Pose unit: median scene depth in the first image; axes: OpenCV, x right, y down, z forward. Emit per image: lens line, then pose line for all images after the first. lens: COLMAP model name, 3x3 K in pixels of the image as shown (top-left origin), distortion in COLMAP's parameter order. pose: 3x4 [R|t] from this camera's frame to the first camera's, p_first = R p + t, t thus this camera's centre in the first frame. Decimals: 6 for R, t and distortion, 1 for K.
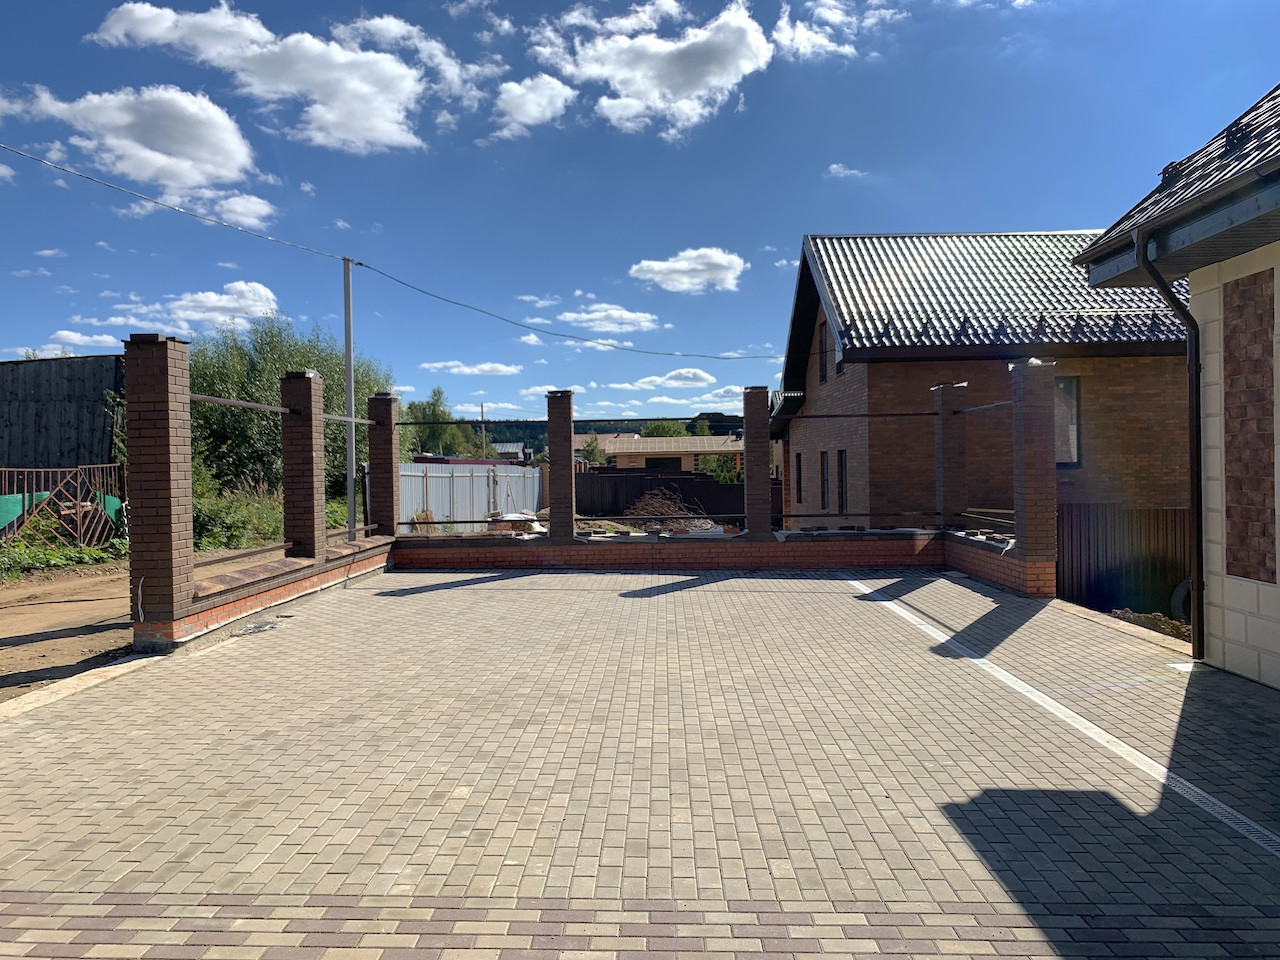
lens RADIAL K [[966.3, 0, 604.0], [0, 966.3, 476.1], [0, 0, 1]] dist [0.000639, -0.047220]
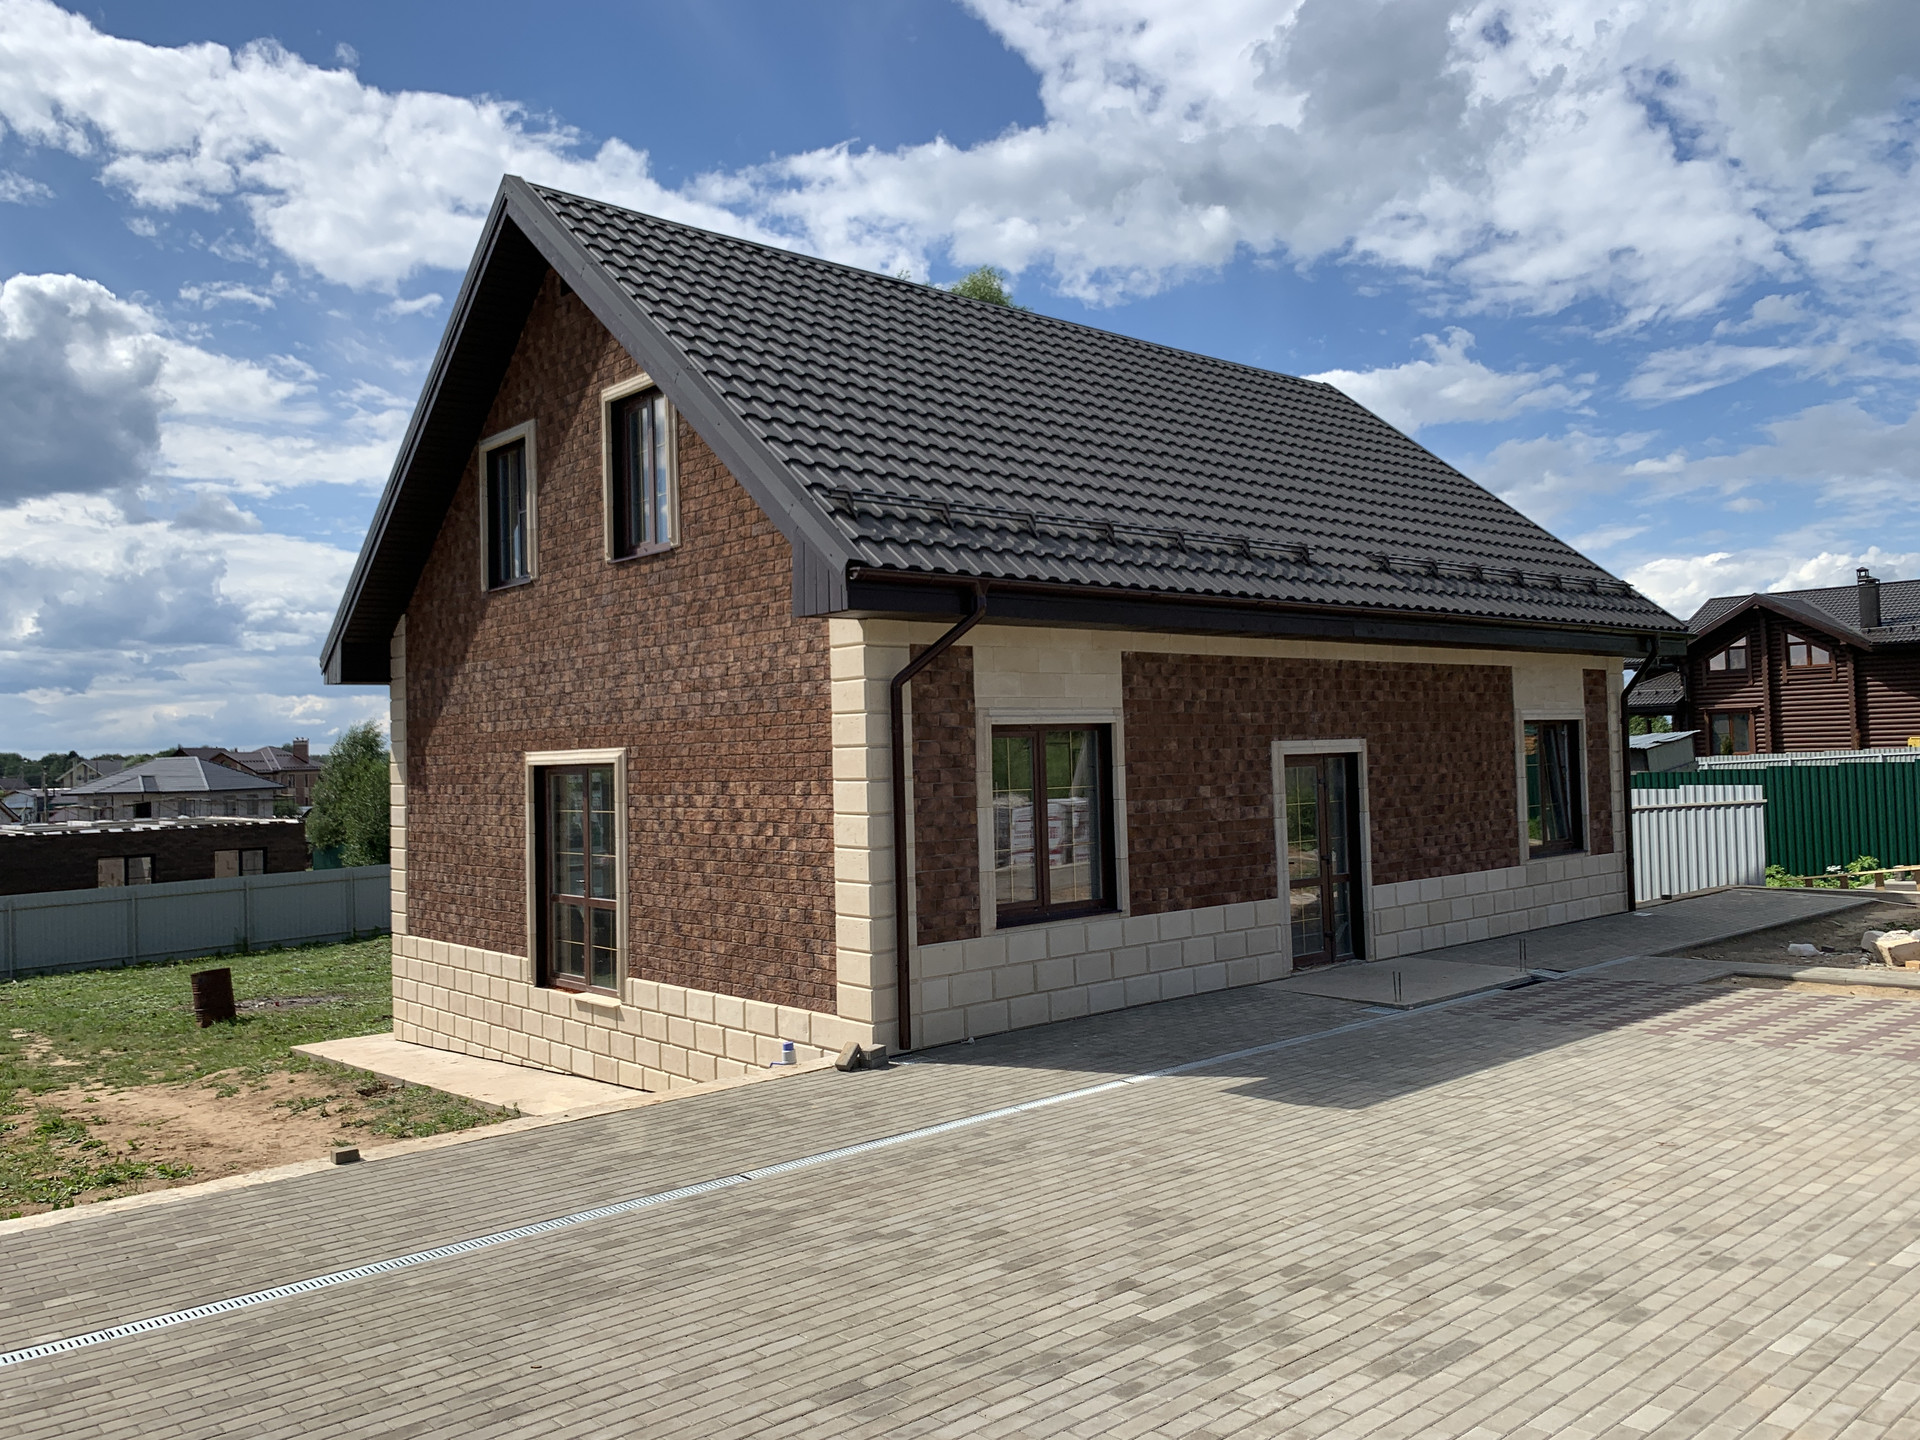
lens RADIAL K [[1433.6, 0, 963.4], [0, 1433.6, 702.6], [0, 0, 1]] dist [0.113711, -0.207842]
pose [[-0.683589, 0.069625, 0.726539, -0.451092], [0.051365, 0.997561, -0.047269, -0.070563], [-0.728057, 0.005006, -0.685498, 1.978887]]
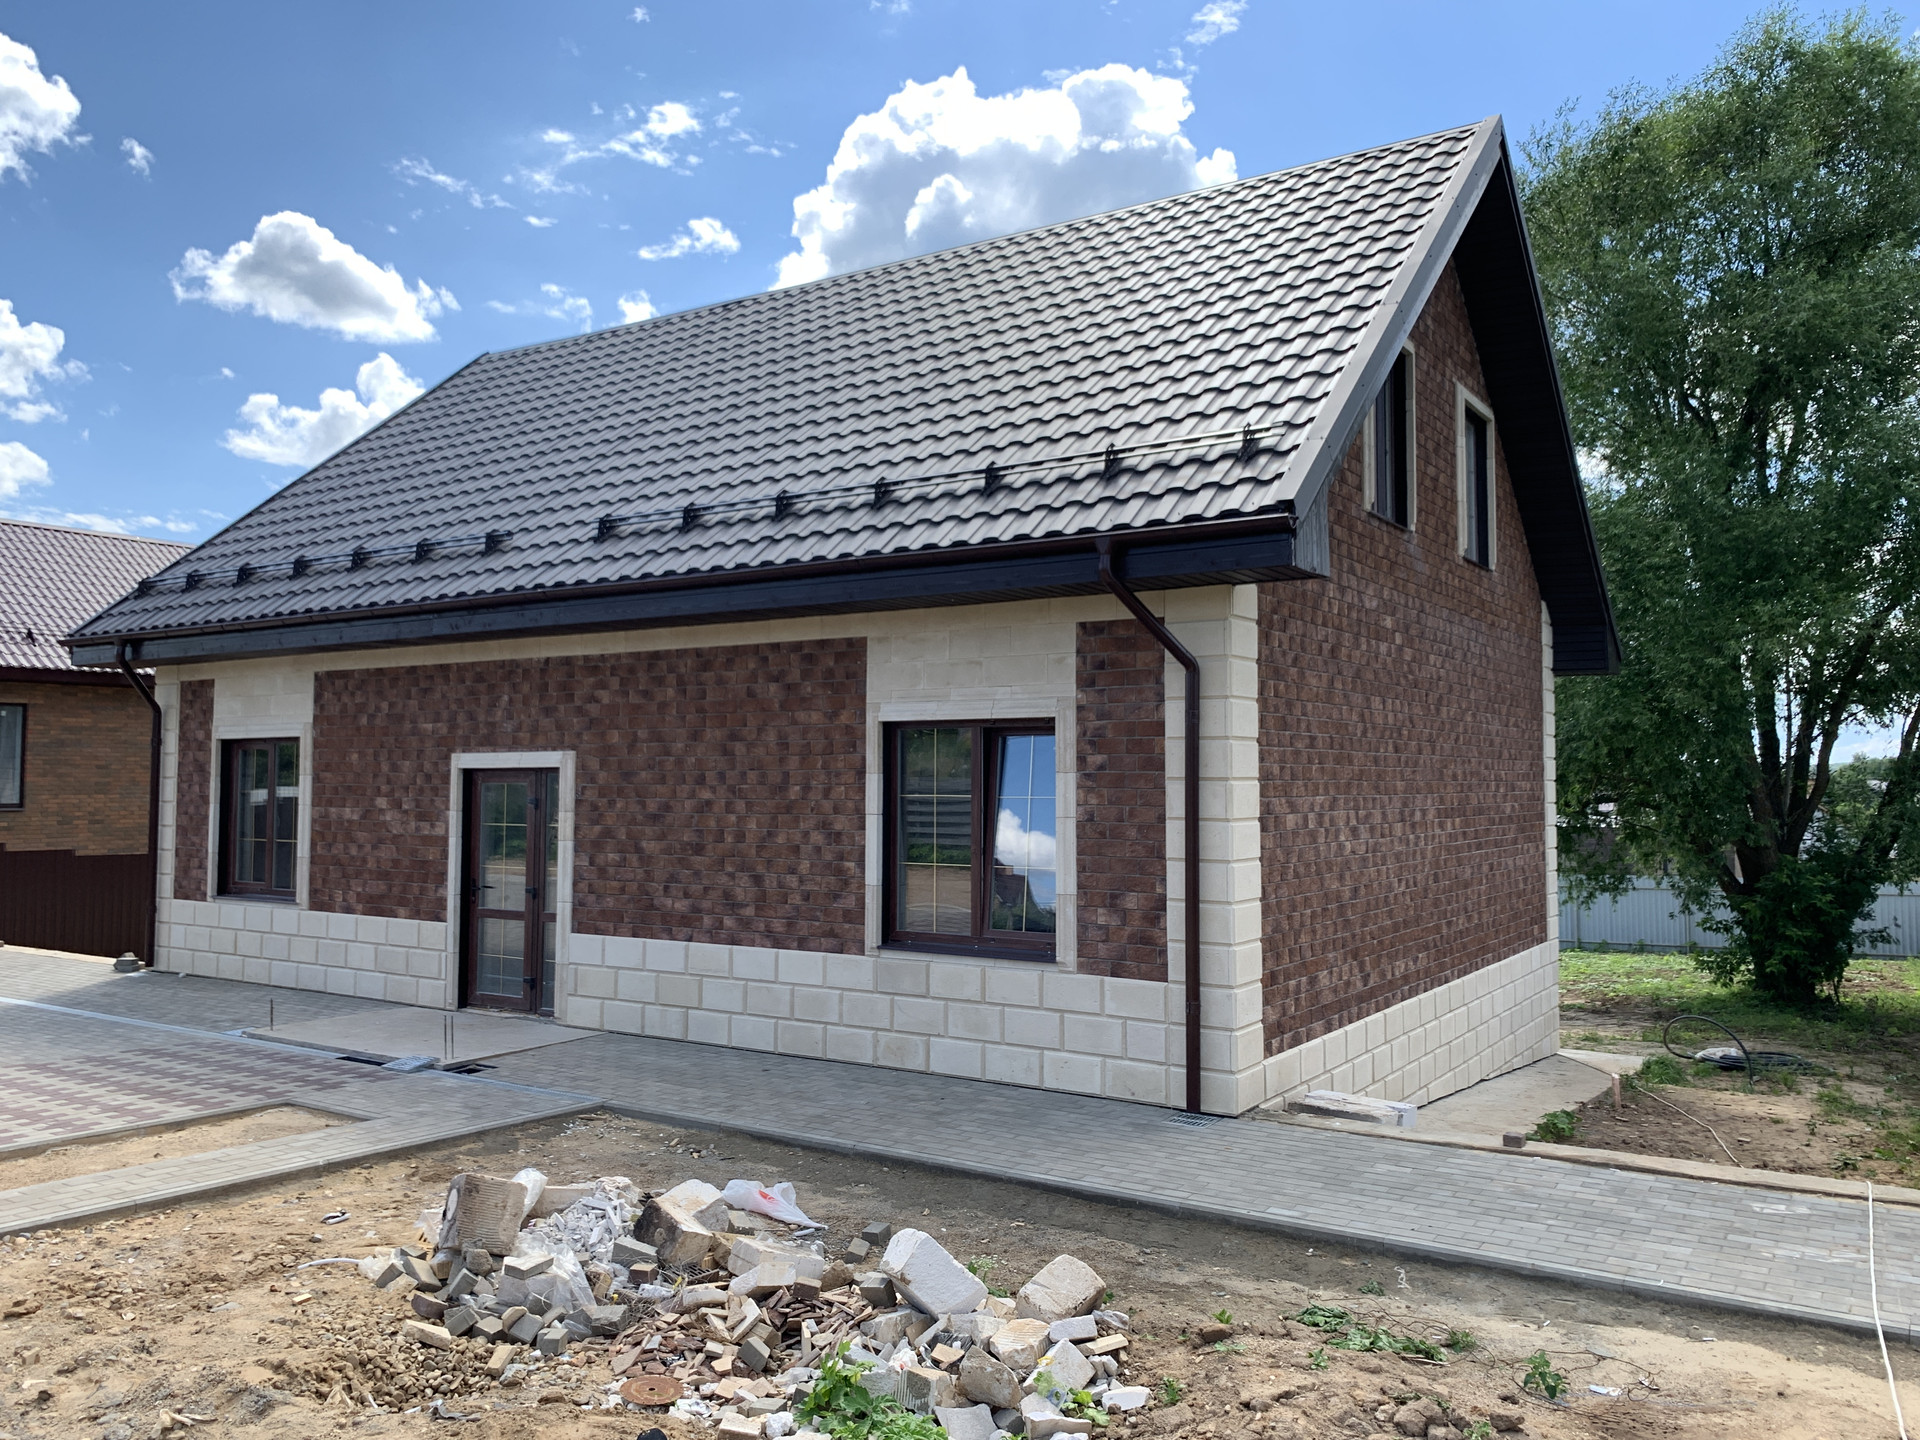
lens RADIAL K [[1433.6, 0, 963.4], [0, 1433.6, 702.6], [0, 0, 1]] dist [0.113711, -0.207842]
pose [[0.510976, 0.069917, 0.856747, -0.548317], [-0.004275, 0.996881, -0.078804, -0.014692], [-0.859584, 0.036604, 0.509681, -0.997609]]
